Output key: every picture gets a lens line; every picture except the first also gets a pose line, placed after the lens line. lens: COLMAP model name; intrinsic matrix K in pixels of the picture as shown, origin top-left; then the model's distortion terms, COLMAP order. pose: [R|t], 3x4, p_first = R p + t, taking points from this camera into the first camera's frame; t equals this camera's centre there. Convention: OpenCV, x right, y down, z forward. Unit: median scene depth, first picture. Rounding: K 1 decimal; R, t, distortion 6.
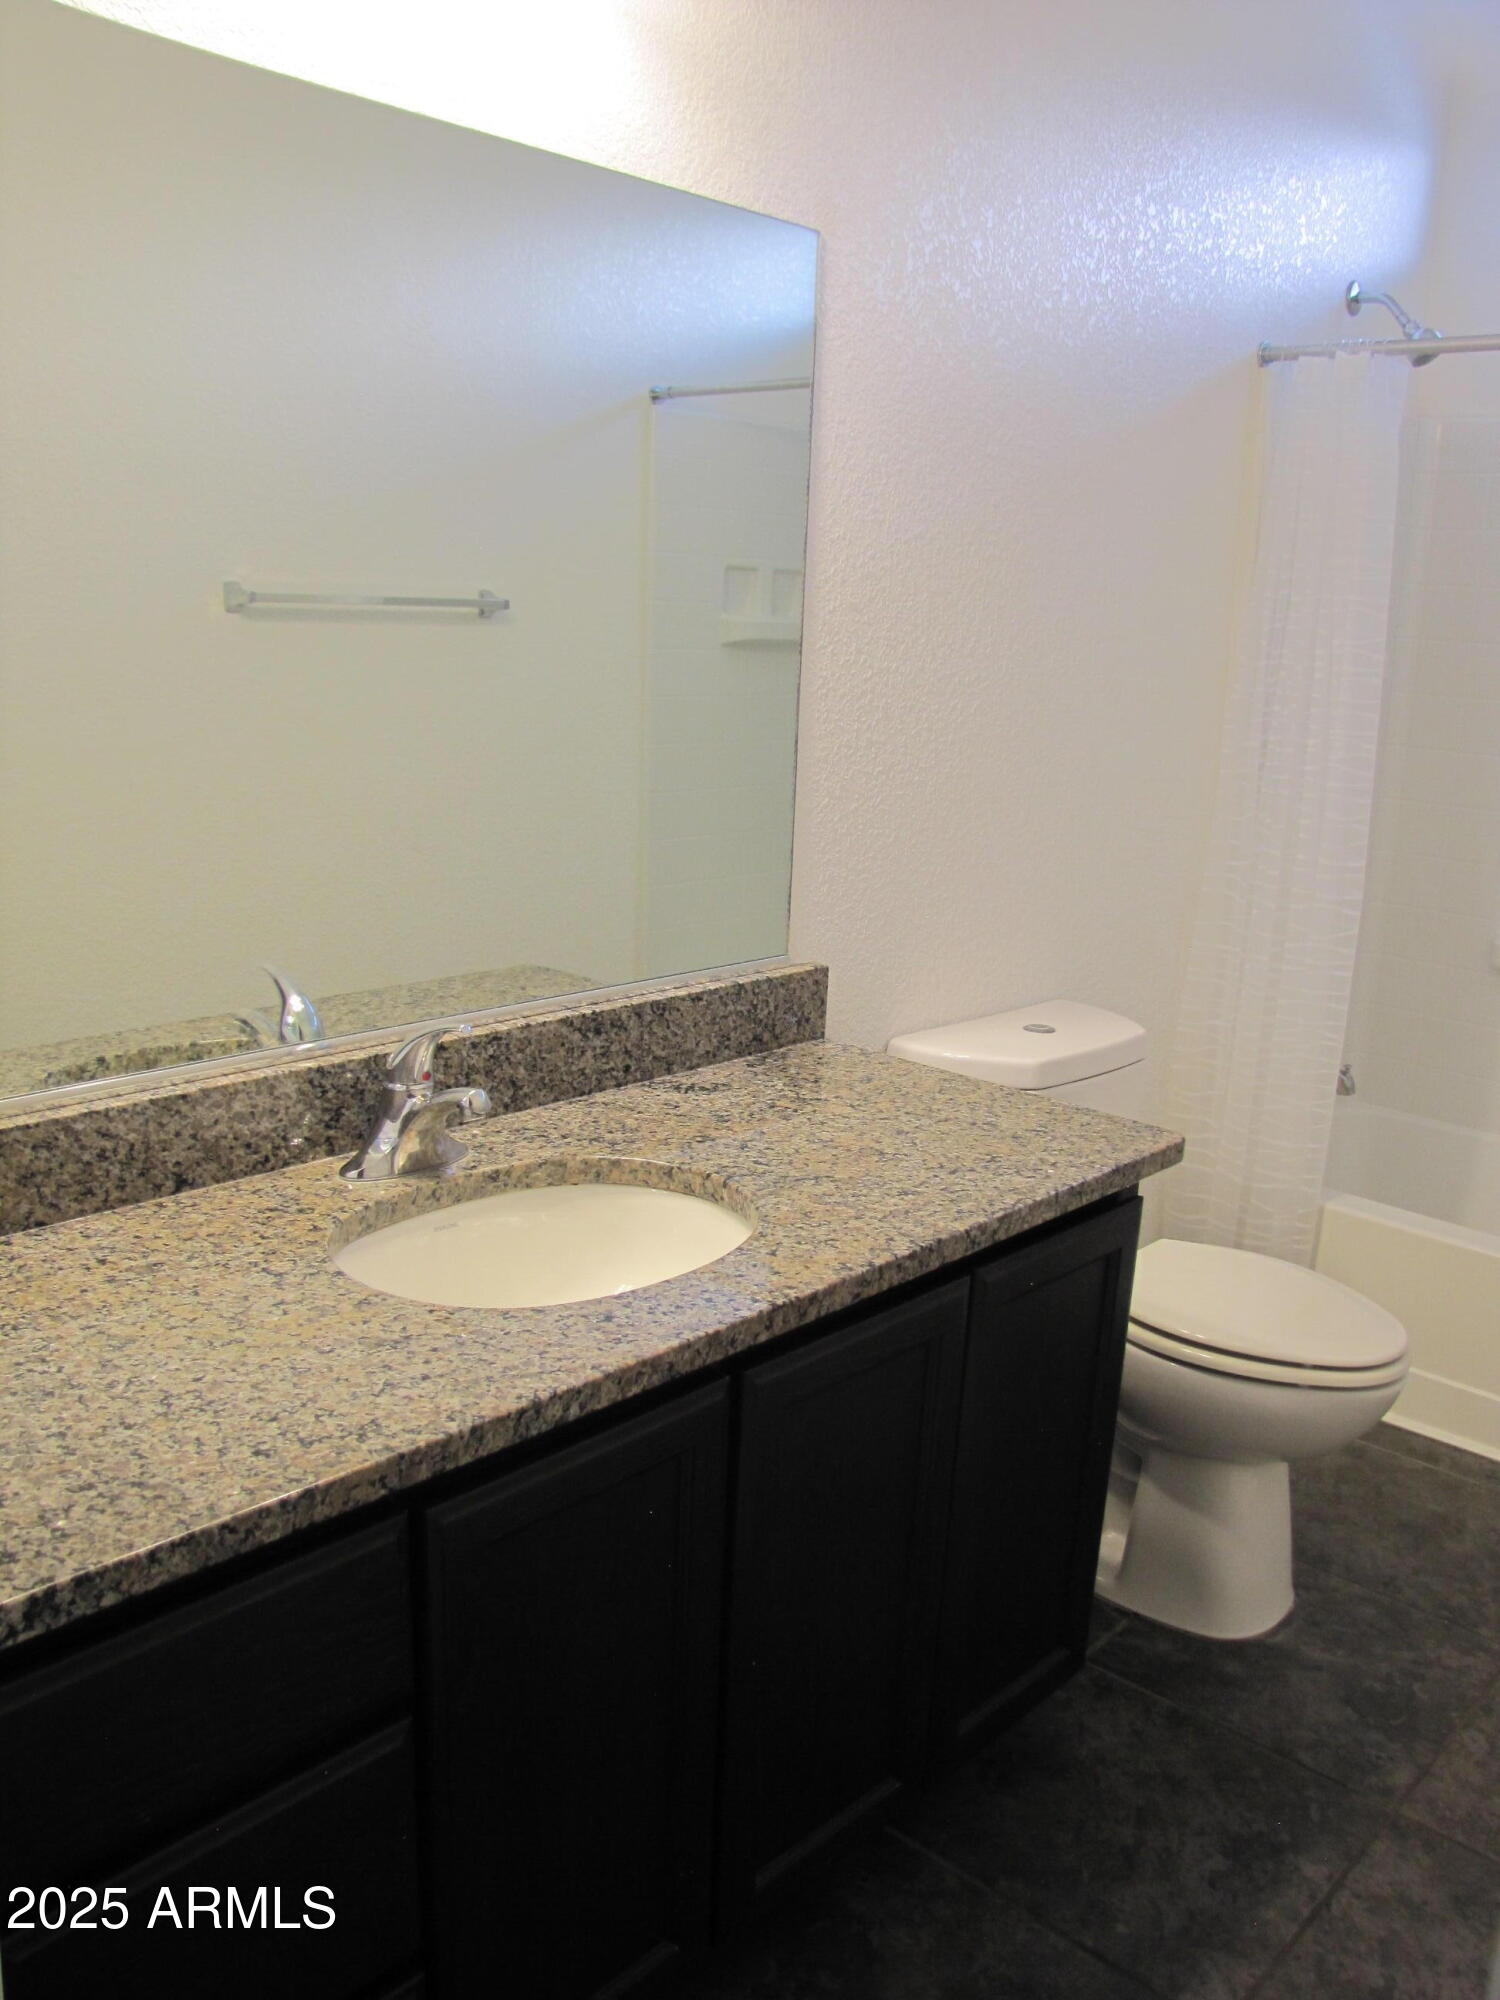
lens RADIAL K [[1683.5, 0, 753.3], [0, 1683.5, 1054.8], [0, 0, 1]] dist [-0.176222, 0.133354]
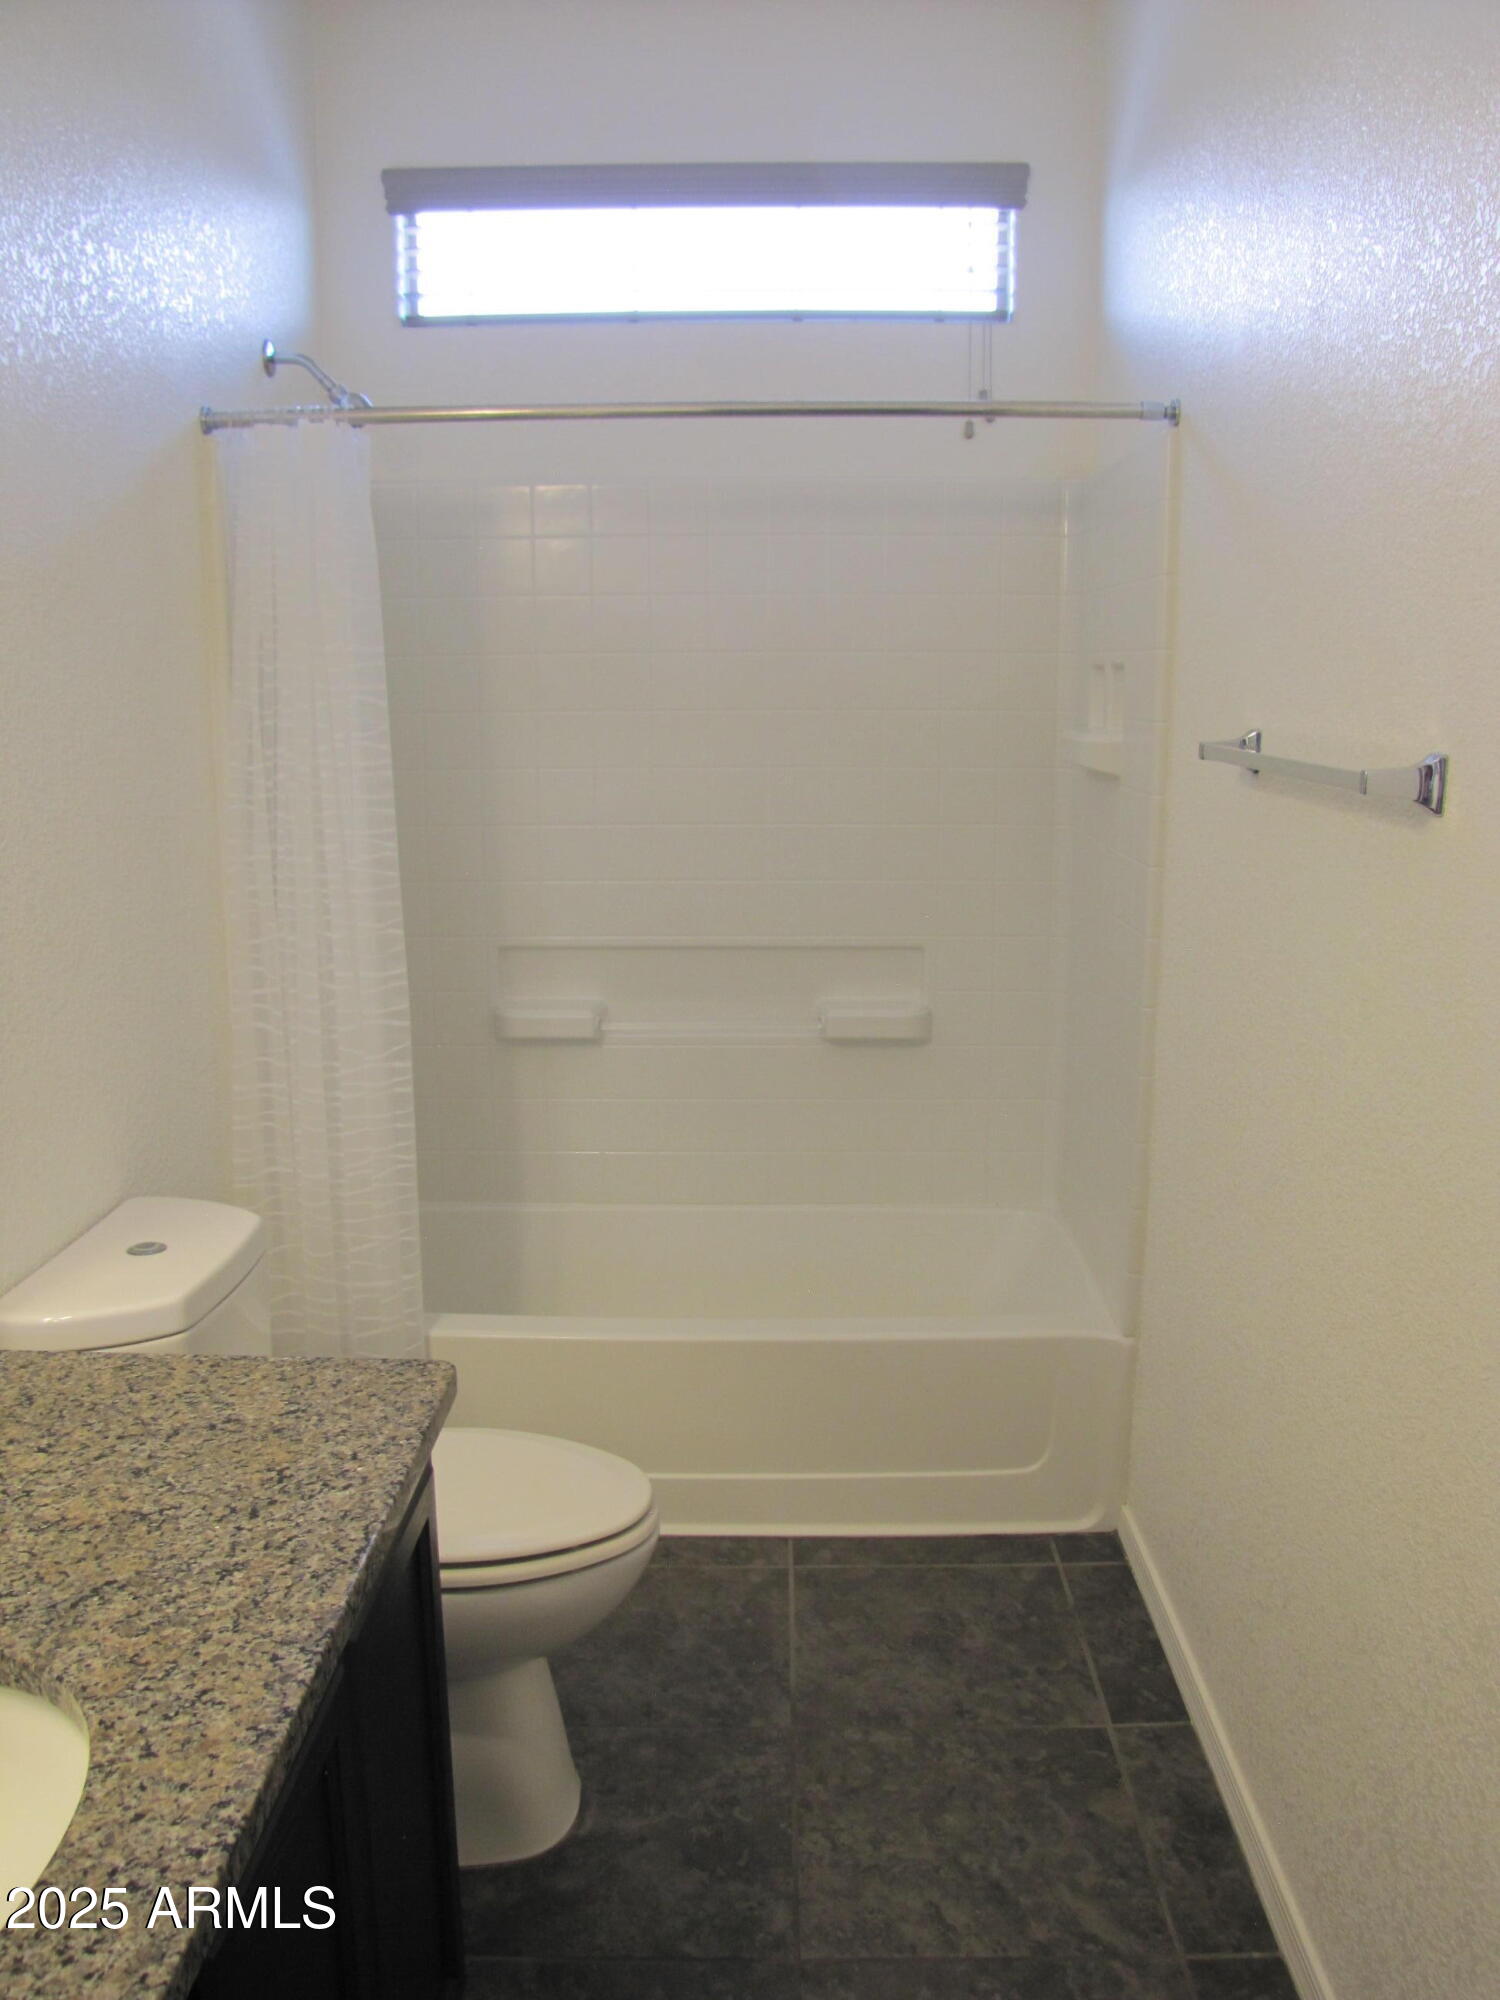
lens RADIAL K [[1683.5, 0, 798.2], [0, 1683.5, 1050.4], [0, 0, 1]] dist [-0.176222, 0.133354]
pose [[0.732558, -0.186711, 0.654597, -0.101496], [0.203410, 0.977751, 0.051249, -0.085561], [-0.649602, 0.095608, 0.754239, 0.175992]]
